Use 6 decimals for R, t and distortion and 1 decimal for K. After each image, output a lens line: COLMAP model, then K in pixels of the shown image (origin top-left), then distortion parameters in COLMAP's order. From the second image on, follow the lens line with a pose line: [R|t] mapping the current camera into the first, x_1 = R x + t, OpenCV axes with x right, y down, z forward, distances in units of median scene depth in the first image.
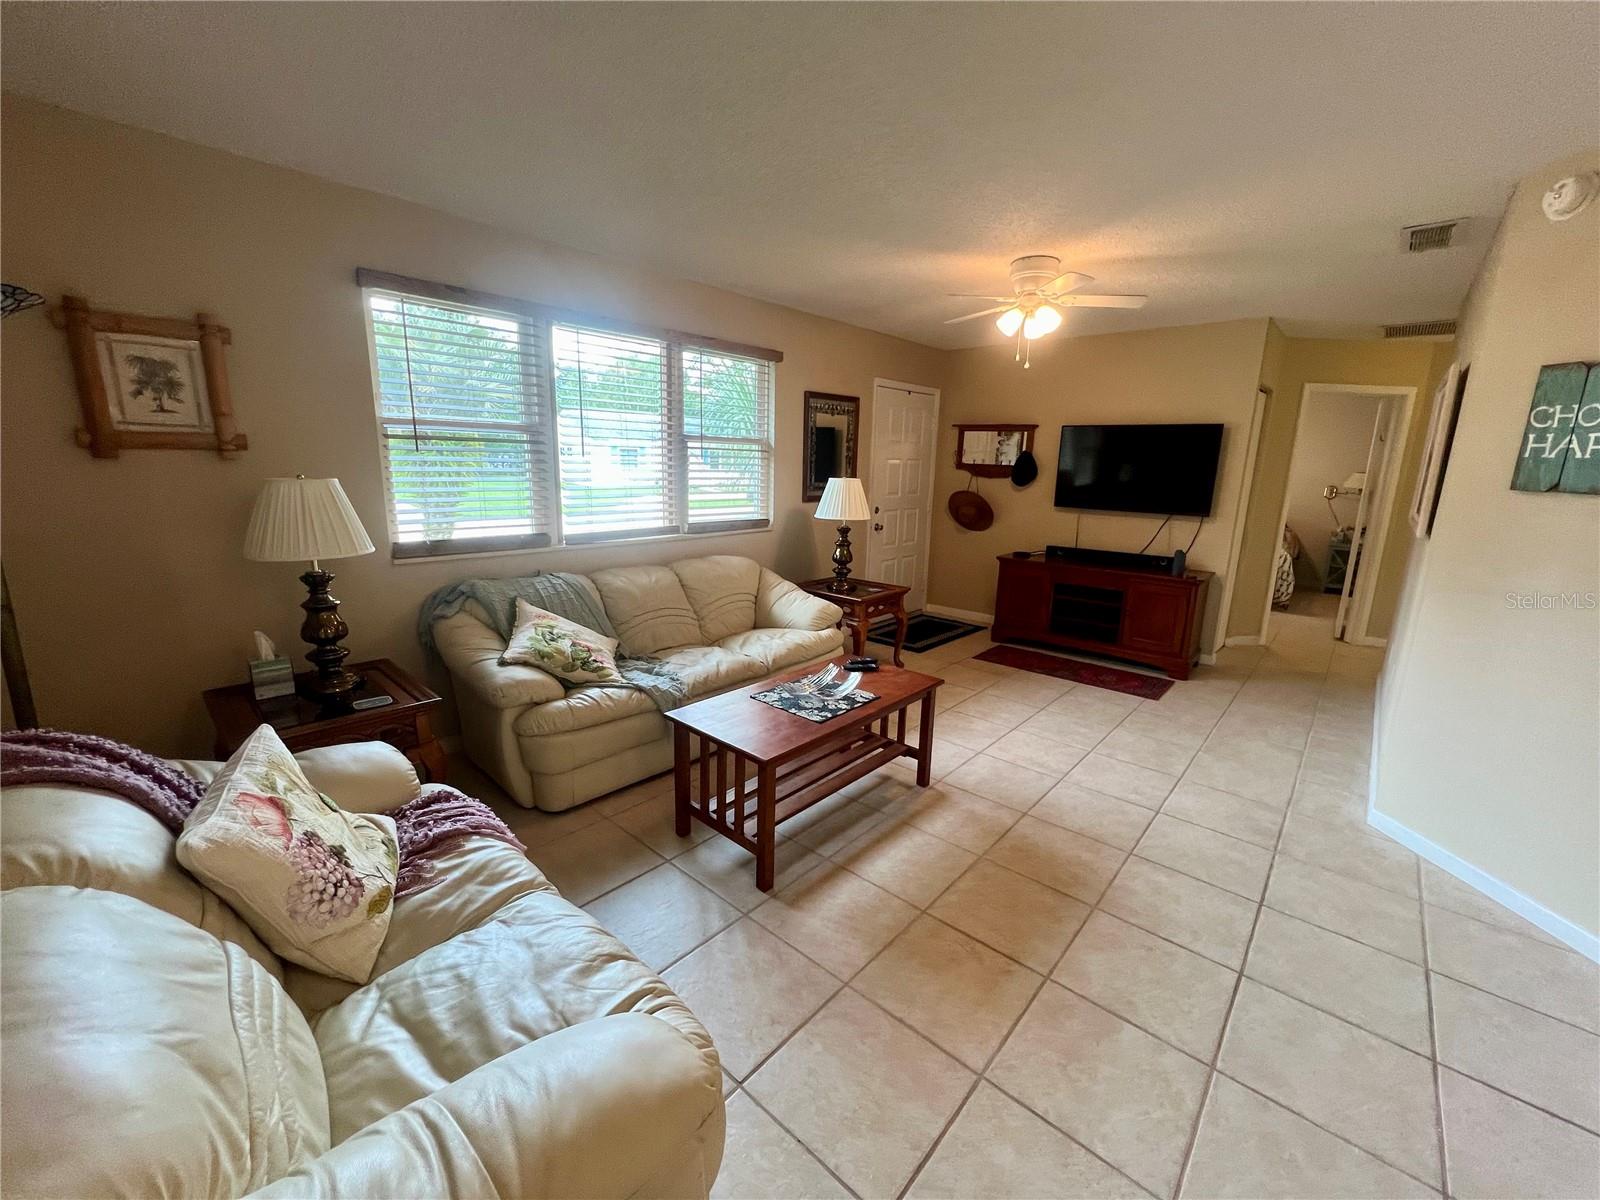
lens RADIAL K [[643.9, 0, 799.3], [0, 643.9, 600.1], [0, 0, 1]] dist [-0.003843, 0.001155]
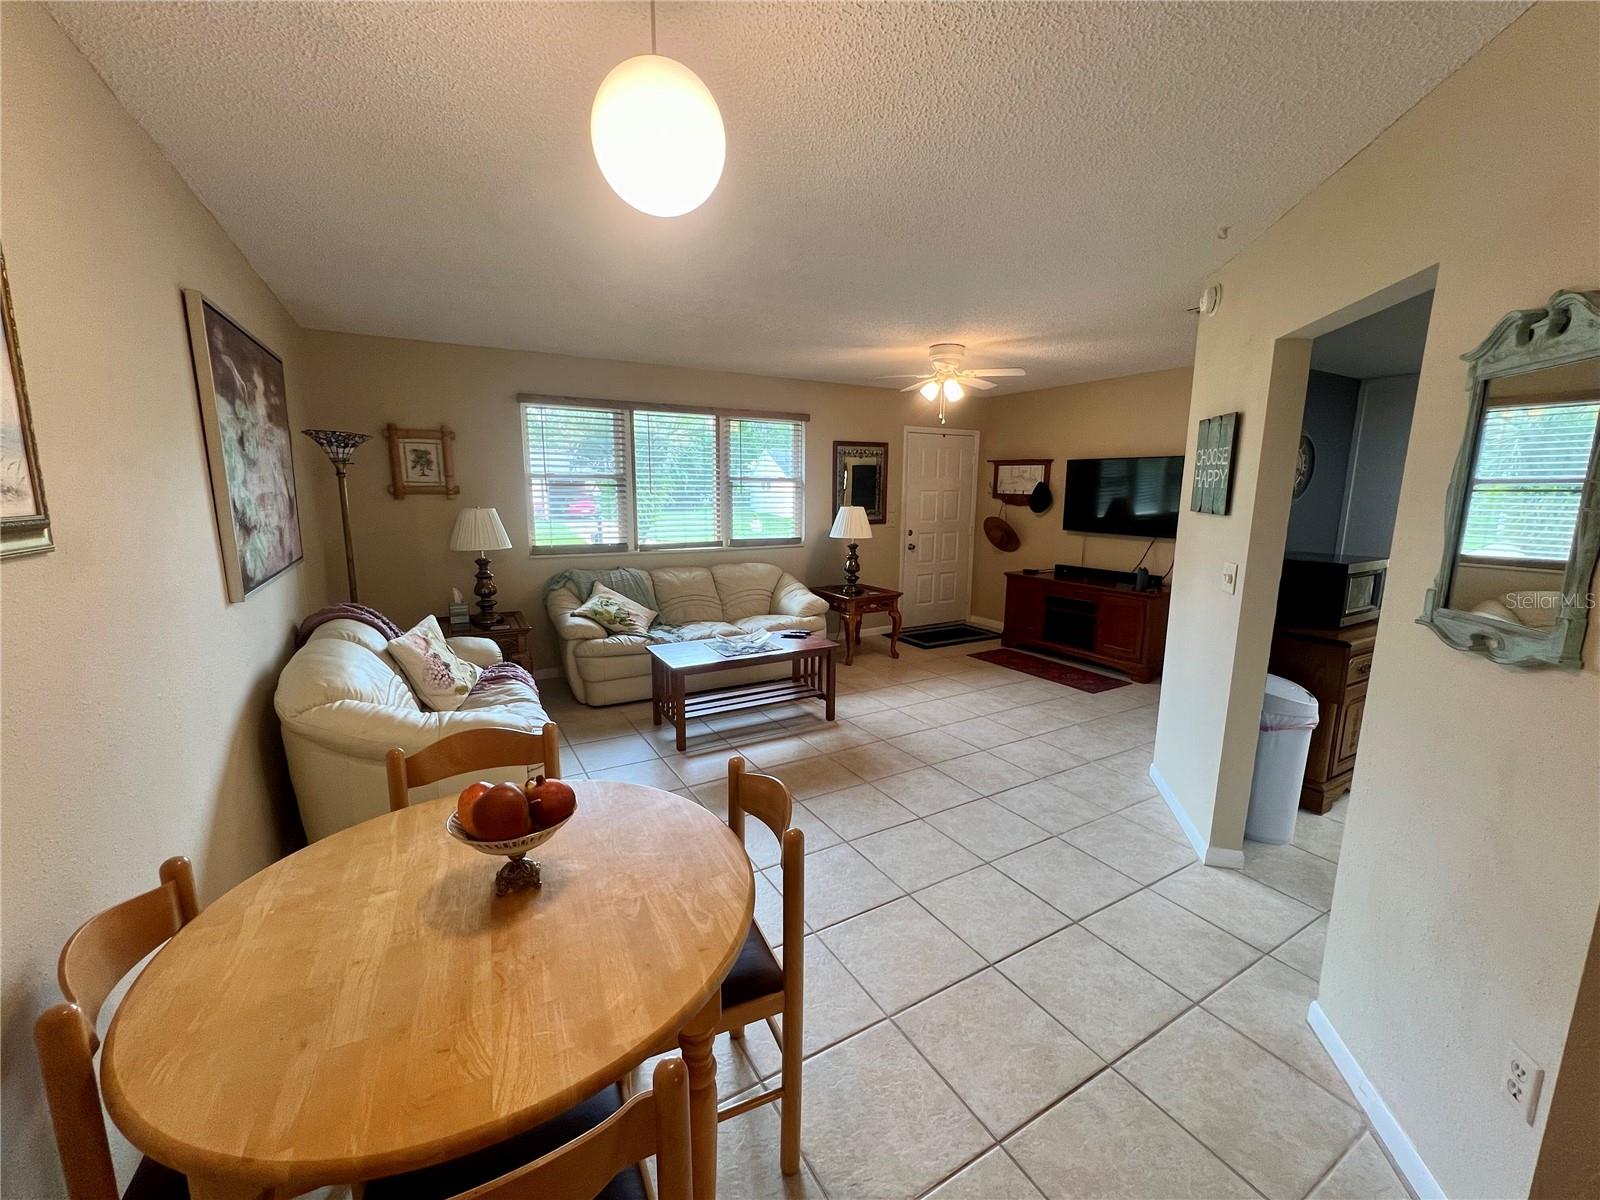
lens RADIAL K [[643.9, 0, 799.3], [0, 643.9, 598.8], [0, 0, 1]] dist [-0.003843, 0.001155]
pose [[0.951057, 0.036520, -0.306851, 0.565850], [-0.051178, 0.997894, -0.039857, 0.081923], [0.304749, 0.053611, 0.950923, -0.397273]]
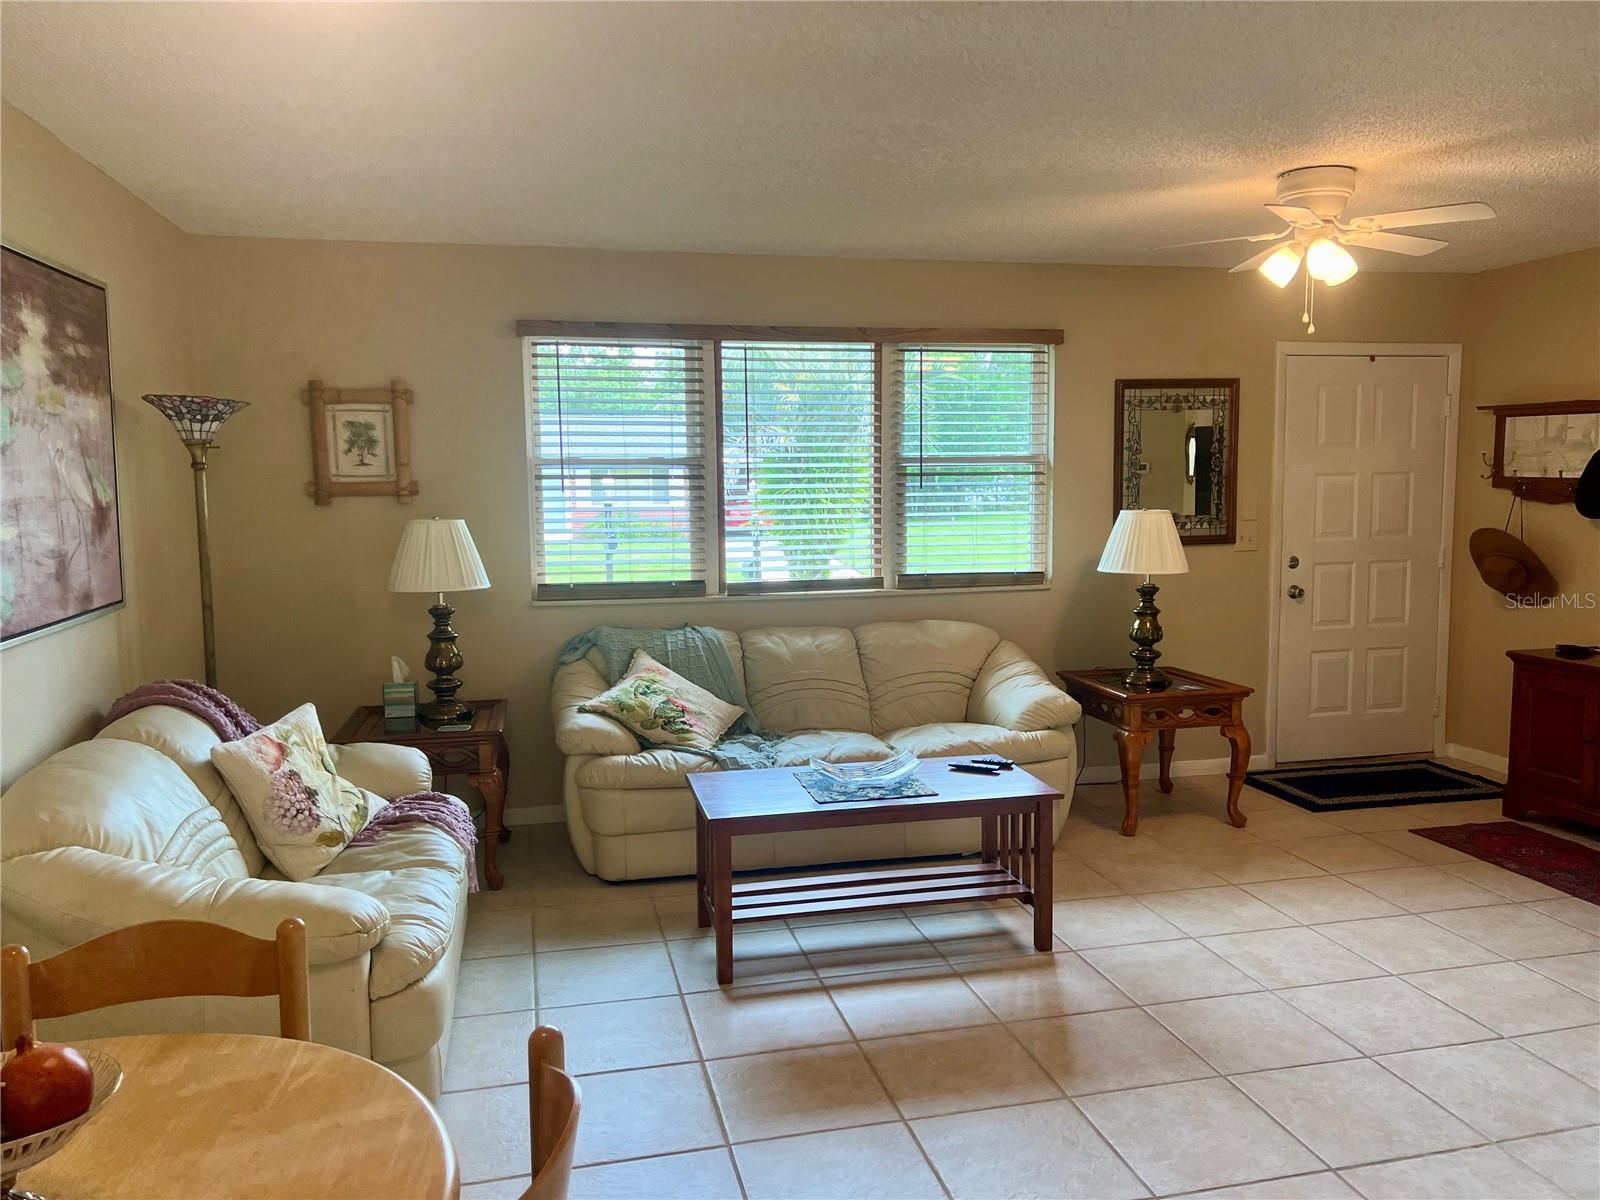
lens RADIAL K [[1201.0, 0, 806.1], [0, 1201.0, 599.7], [0, 0, 1]] dist [0.070531, -0.080840]
pose [[0.821187, 0.026090, -0.570062, 0.727610], [-0.092068, 0.991925, -0.087230, 0.054304], [0.563183, 0.124117, 0.816958, -0.251359]]
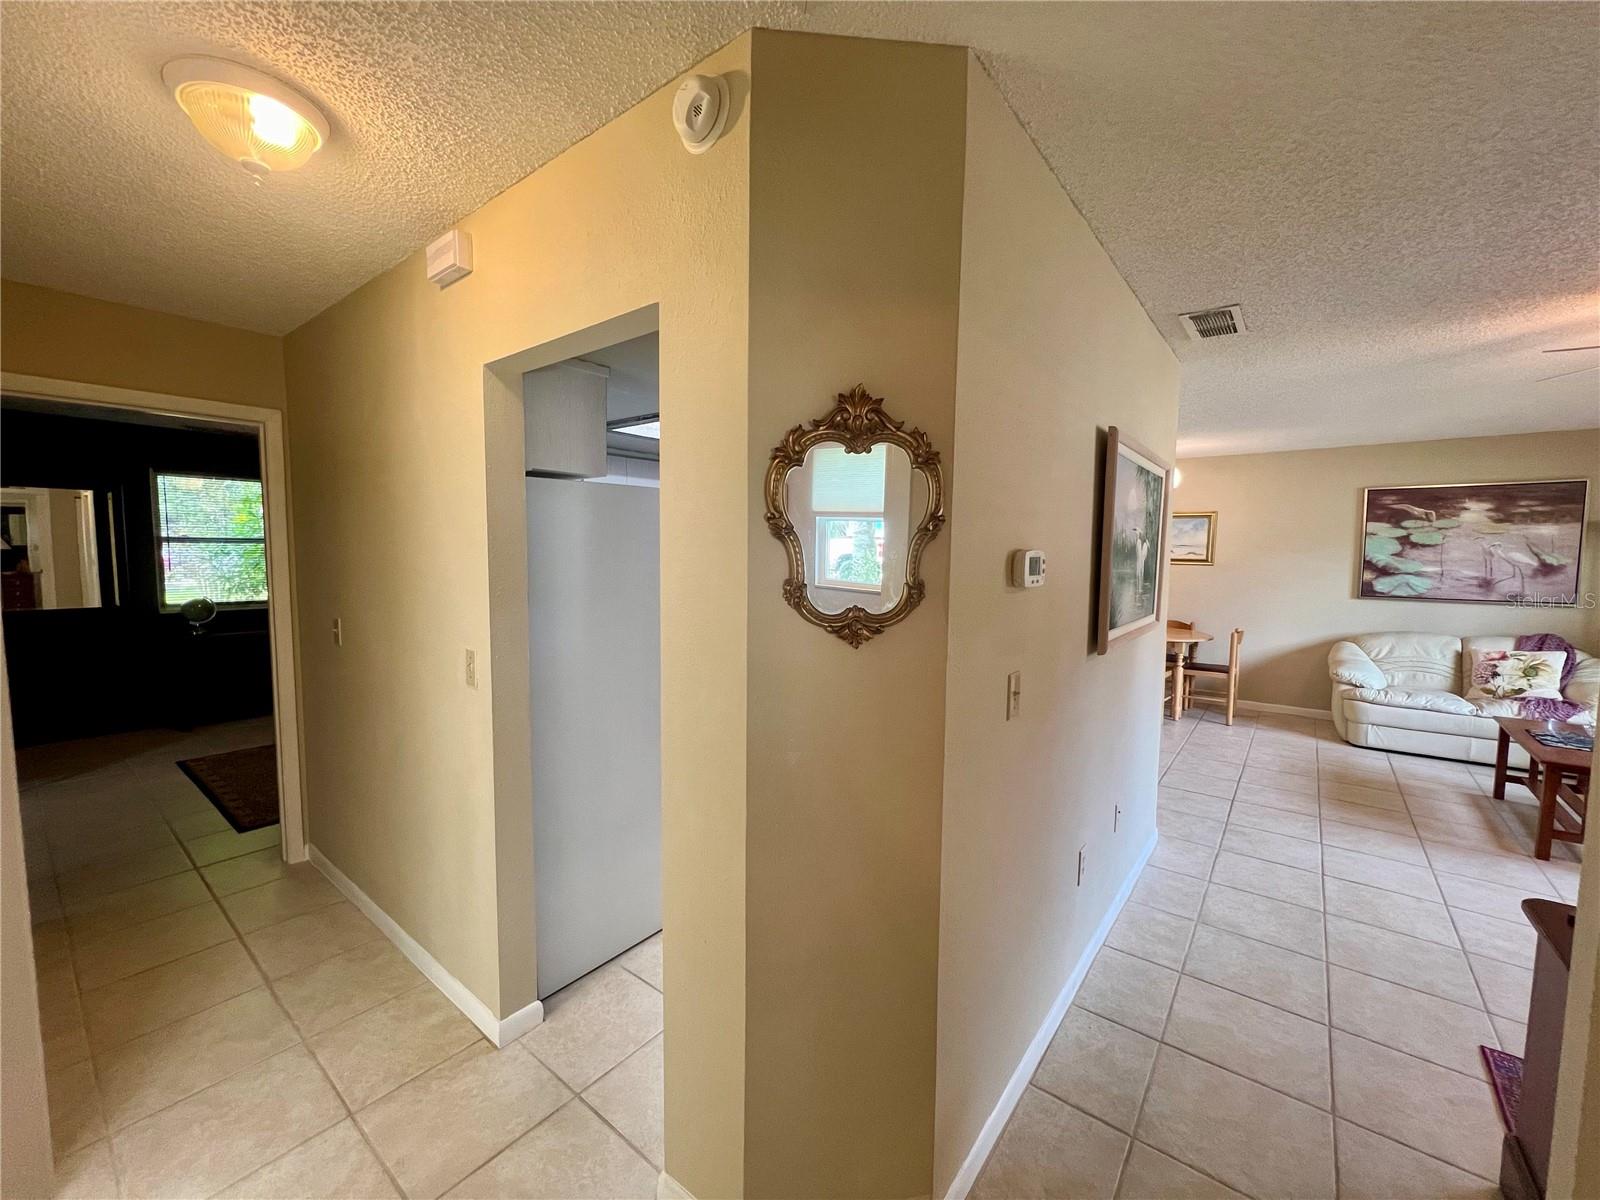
lens RADIAL K [[643.9, 0, 795.9], [0, 643.9, 598.5], [0, 0, 1]] dist [-0.003843, 0.001155]
pose [[-0.997818, -0.024931, -0.061129, 1.558680], [-0.041520, 0.956886, 0.287481, -0.401347], [0.051326, 0.289392, -0.955833, 1.884210]]
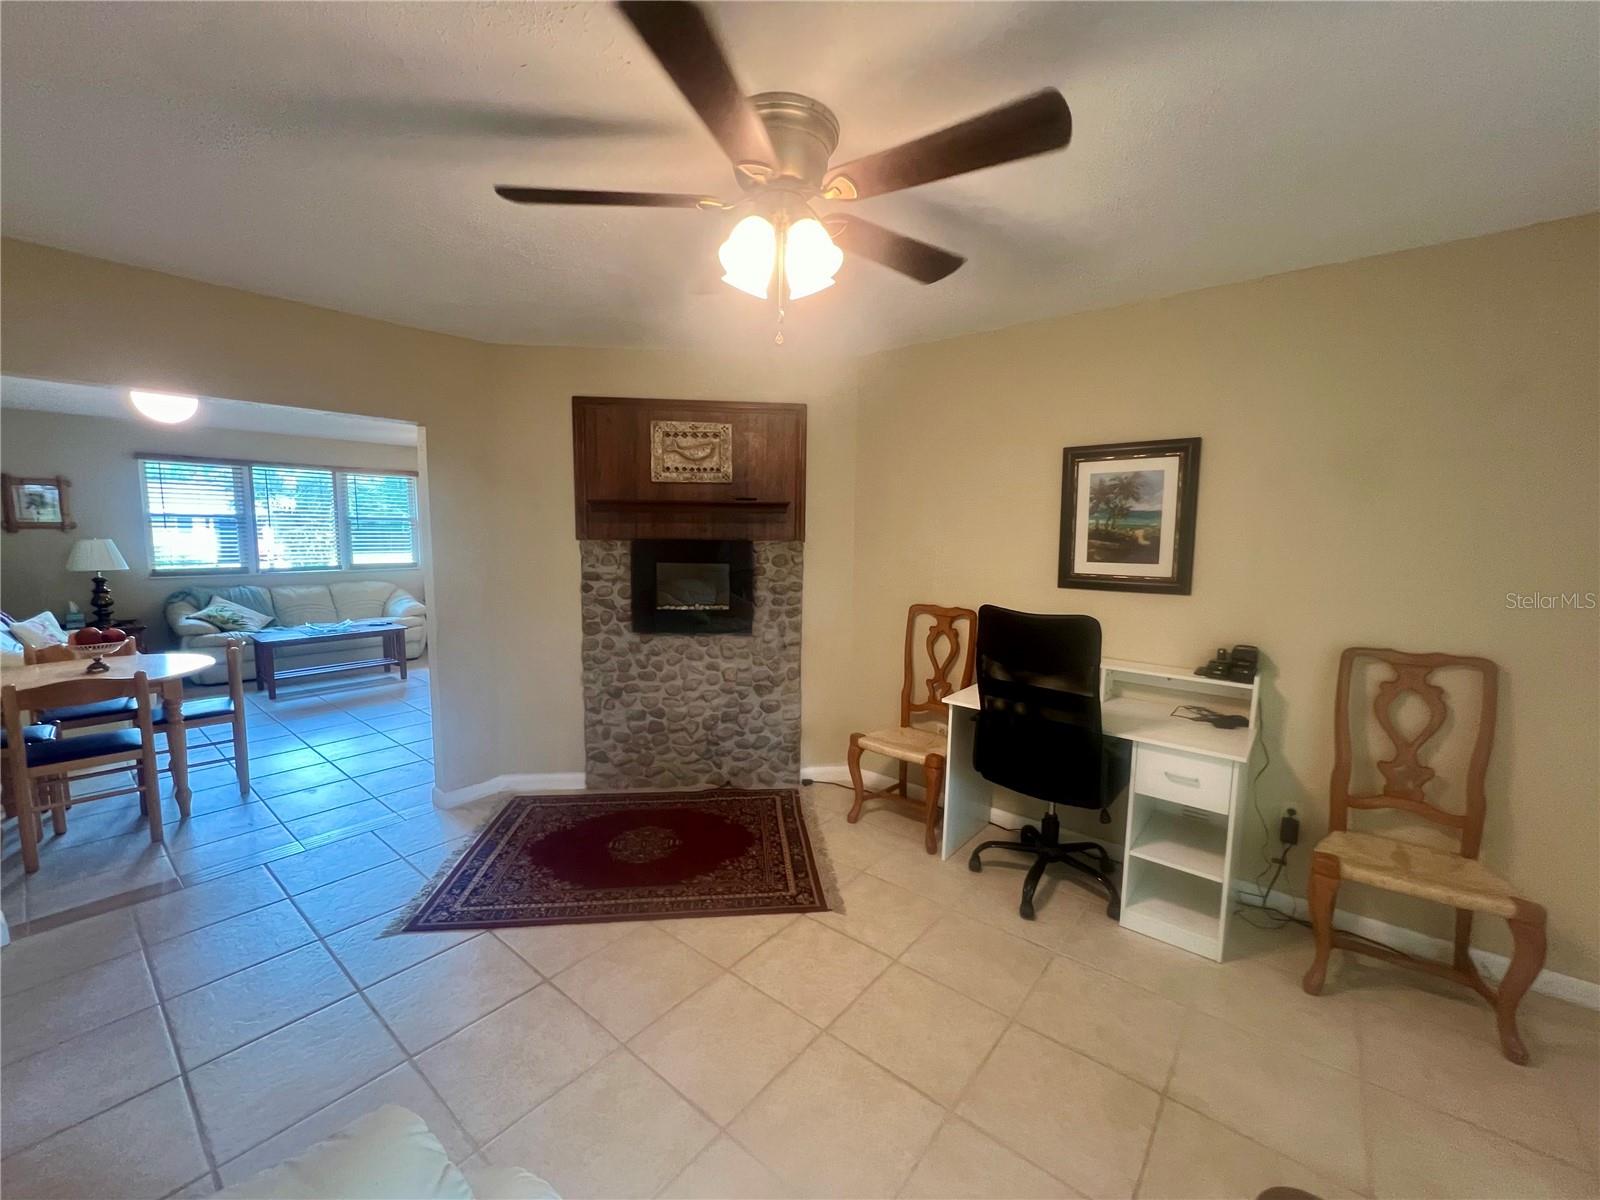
lens RADIAL K [[643.9, 0, 798.1], [0, 643.9, 598.0], [0, 0, 1]] dist [-0.003843, 0.001155]
pose [[0.999068, -0.019013, 0.038760, 1.445170], [0.023129, 0.993811, -0.108653, 0.289240], [-0.036454, 0.109448, 0.993324, -1.209722]]
